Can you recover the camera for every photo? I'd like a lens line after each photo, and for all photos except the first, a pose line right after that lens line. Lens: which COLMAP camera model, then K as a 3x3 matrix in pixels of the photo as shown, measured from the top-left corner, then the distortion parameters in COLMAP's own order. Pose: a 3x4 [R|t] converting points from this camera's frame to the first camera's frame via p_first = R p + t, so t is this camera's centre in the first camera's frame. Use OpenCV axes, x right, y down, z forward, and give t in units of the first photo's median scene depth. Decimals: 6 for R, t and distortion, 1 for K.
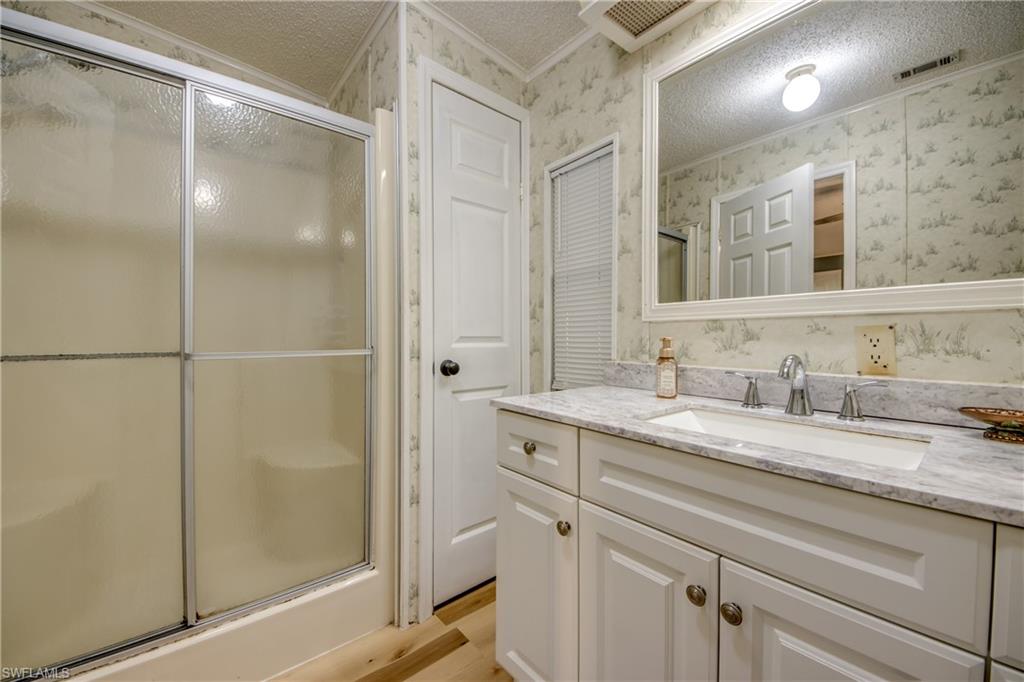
lens RADIAL K [[395.5, 0, 512.0], [0, 395.5, 341.0], [0, 0, 1]] dist [0.026755, -0.022116]
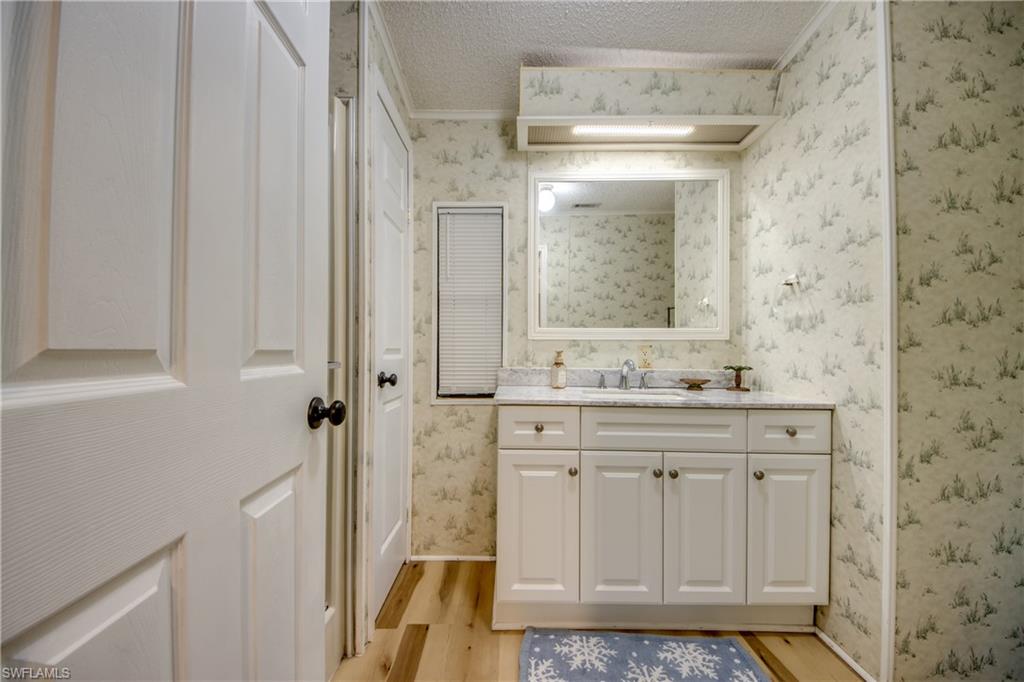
lens RADIAL K [[386.8, 0, 498.4], [0, 386.8, 353.5], [0, 0, 1]] dist [0.013947, -0.000060]
pose [[0.647441, -0.000700, 0.762116, -0.786993], [0.000716, 1.000000, 0.000309, 0.002033], [-0.762116, 0.000346, 0.647441, 0.151732]]
